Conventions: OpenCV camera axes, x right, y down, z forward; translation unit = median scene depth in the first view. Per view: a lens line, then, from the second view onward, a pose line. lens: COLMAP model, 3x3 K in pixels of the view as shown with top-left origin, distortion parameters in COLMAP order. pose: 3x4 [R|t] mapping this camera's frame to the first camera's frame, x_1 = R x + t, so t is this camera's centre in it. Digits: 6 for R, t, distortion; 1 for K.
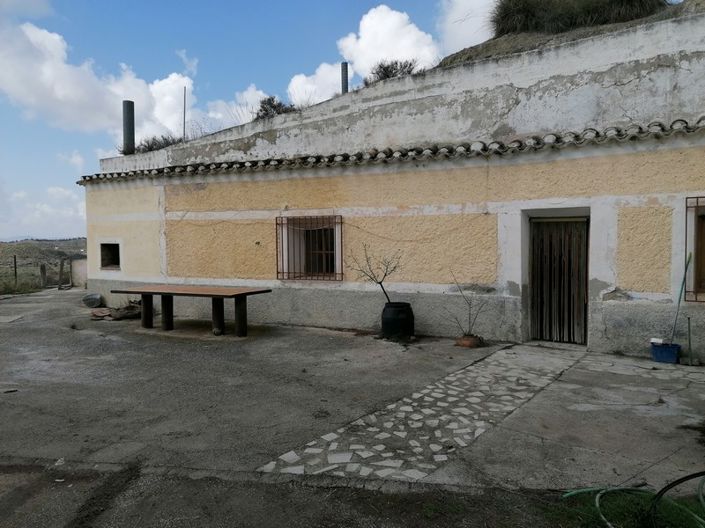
lens RADIAL K [[547.2, 0, 345.5], [0, 547.2, 246.8], [0, 0, 1]] dist [0.057310, -0.004920]
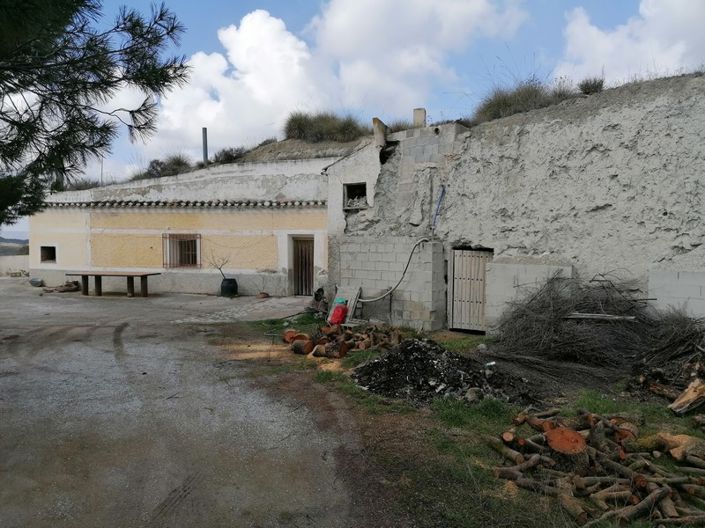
lens RADIAL K [[547.2, 0, 355.4], [0, 547.2, 253.0], [0, 0, 1]] dist [0.057310, -0.004920]
pose [[0.968392, 0.001956, 0.249426, 0.037549], [-0.007257, 0.999767, 0.020335, -0.032590], [-0.249328, -0.021503, 0.968180, -0.954729]]
